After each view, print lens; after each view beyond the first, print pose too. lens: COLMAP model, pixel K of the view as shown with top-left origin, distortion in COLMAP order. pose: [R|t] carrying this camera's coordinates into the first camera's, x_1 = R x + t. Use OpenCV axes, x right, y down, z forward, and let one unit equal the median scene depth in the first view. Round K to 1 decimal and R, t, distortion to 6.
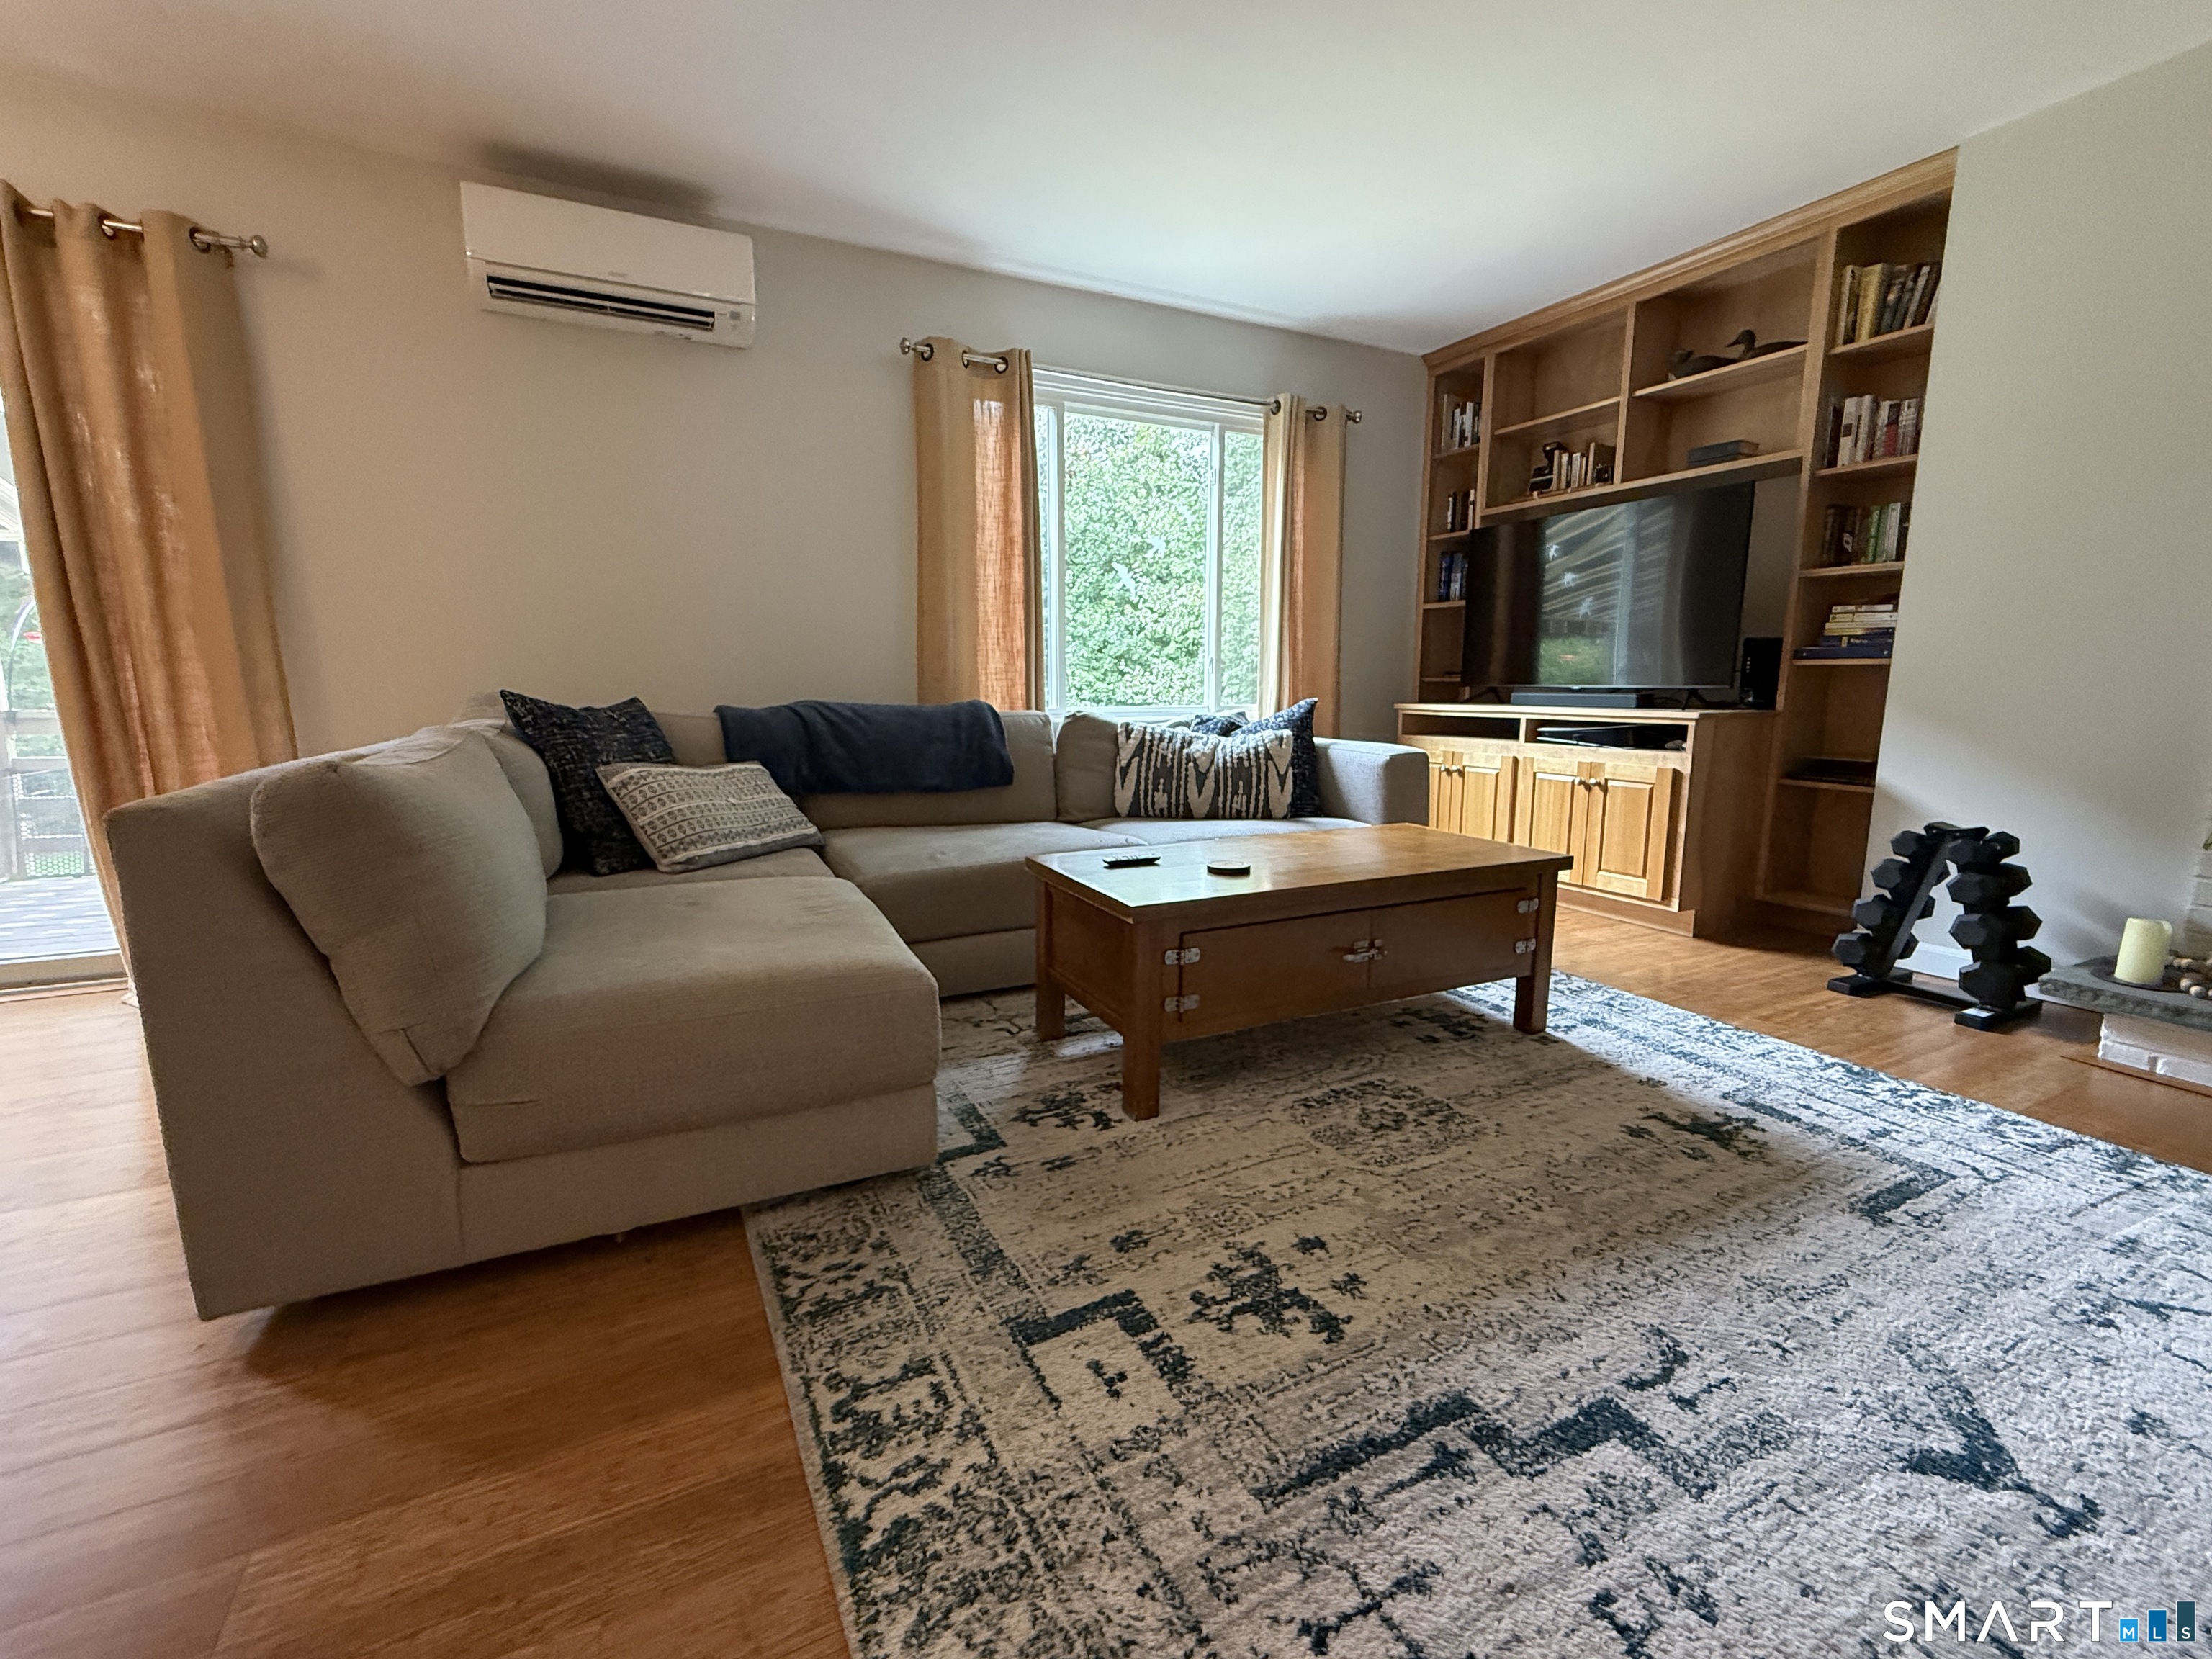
lens RADIAL K [[959.7, 0, 1102.1], [0, 959.7, 833.8], [0, 0, 1]] dist [-0.000883, 0.000254]
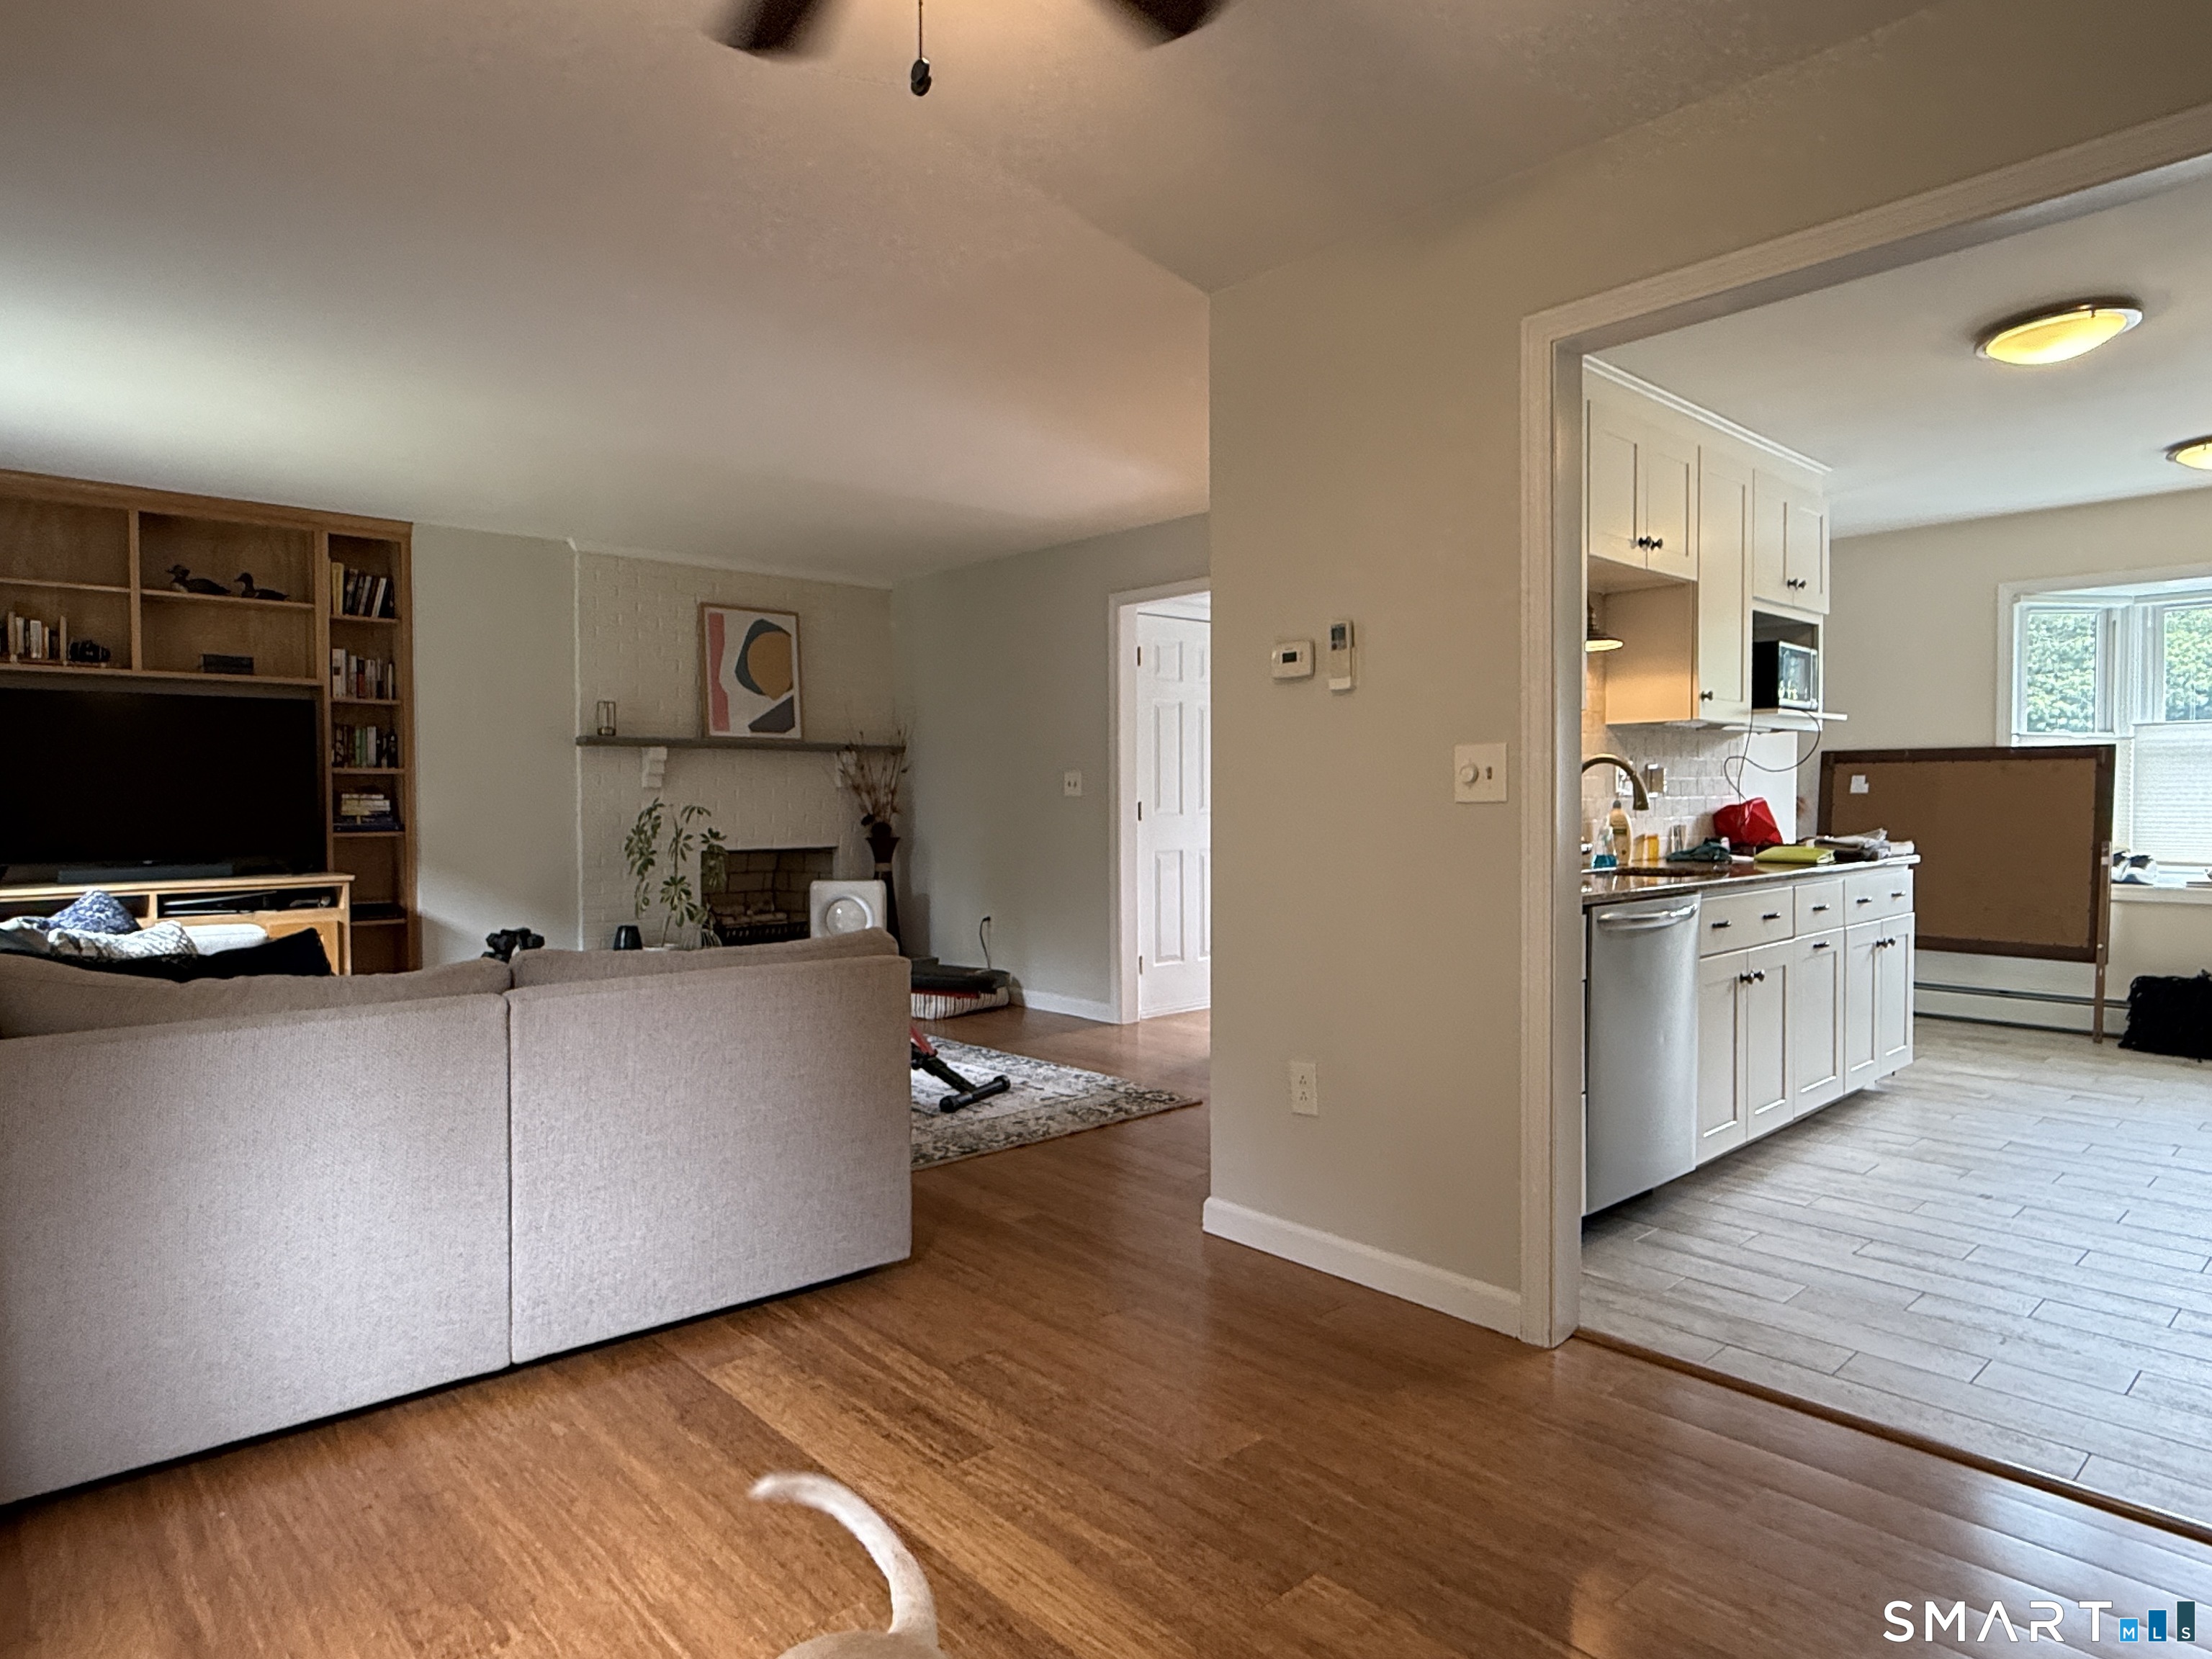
lens RADIAL K [[1268.2, 0, 1086.3], [0, 1268.2, 825.4], [0, 0, 1]] dist [0.003461, 0.002119]
pose [[-0.252850, -0.021264, 0.967272, -1.647299], [0.160122, 0.985052, 0.063511, -0.180426], [-0.954163, 0.170940, -0.245666, 0.574296]]
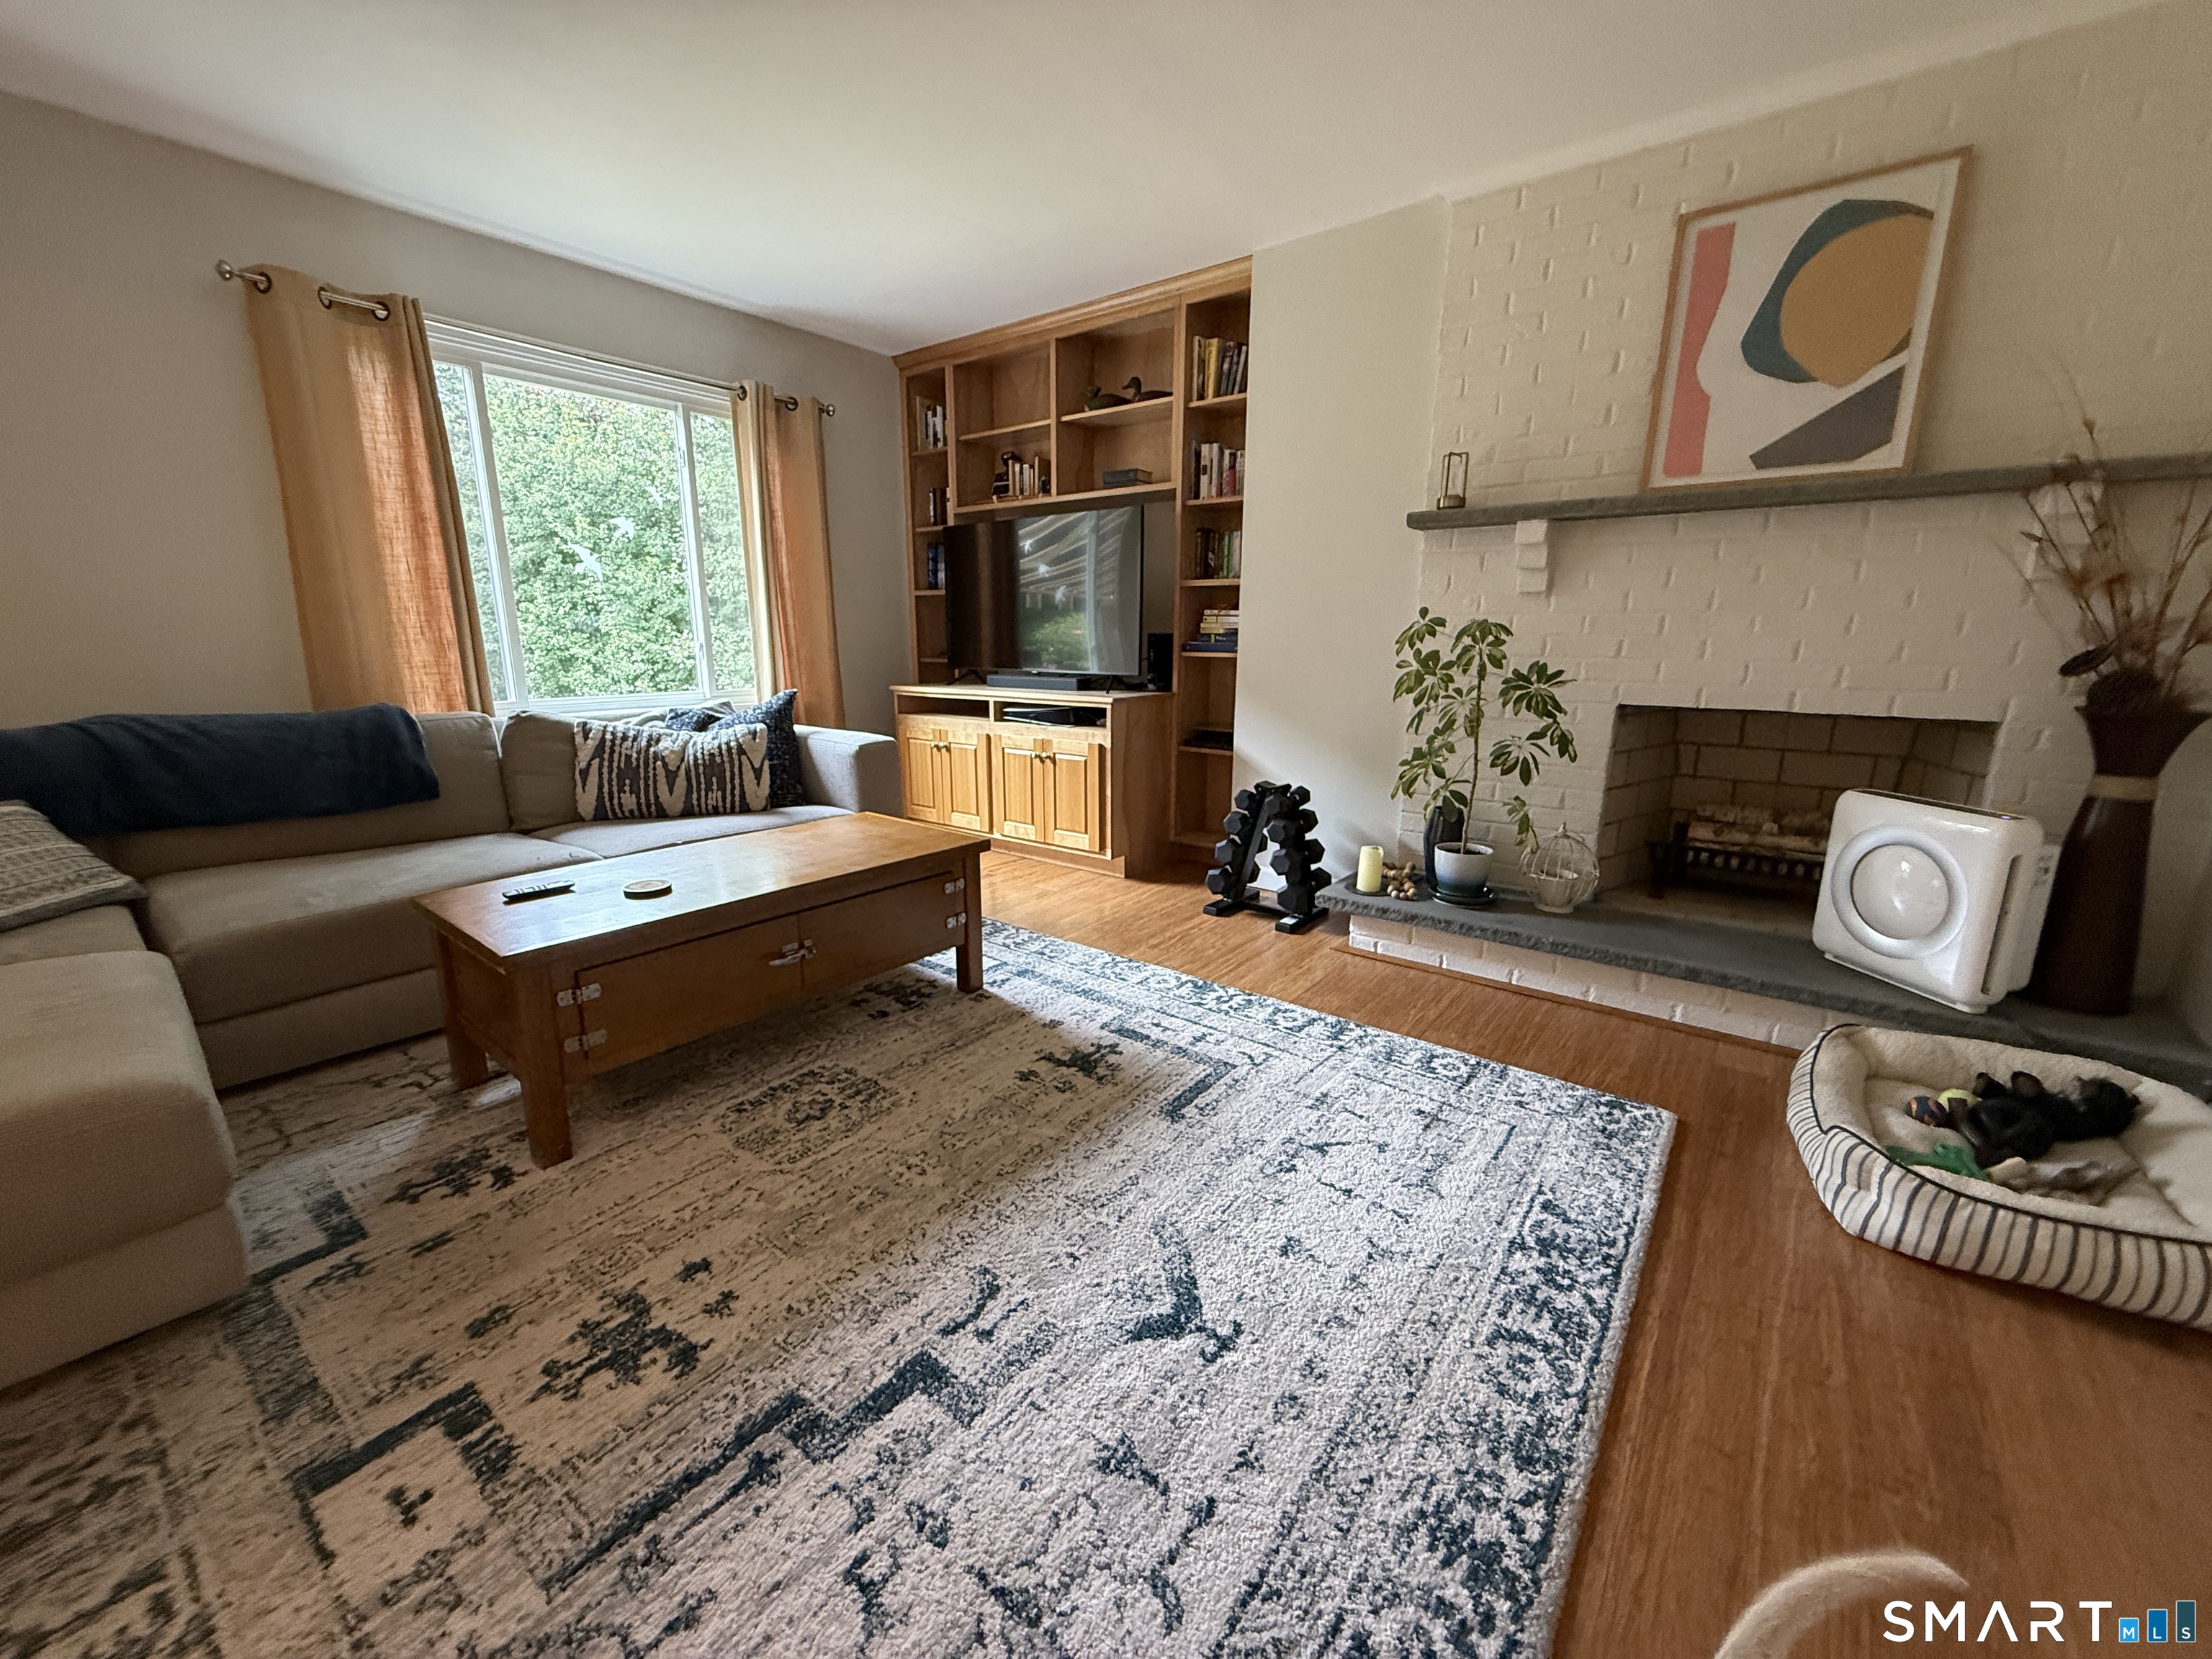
lens RADIAL K [[878.4, 0, 1098.3], [0, 878.4, 832.4], [0, 0, 1]] dist [0.000481, -0.000721]
pose [[0.905228, -0.091952, 0.414859, 0.157317], [0.065680, 0.994851, 0.077191, -0.054141], [-0.419821, -0.042627, 0.906606, -0.018854]]
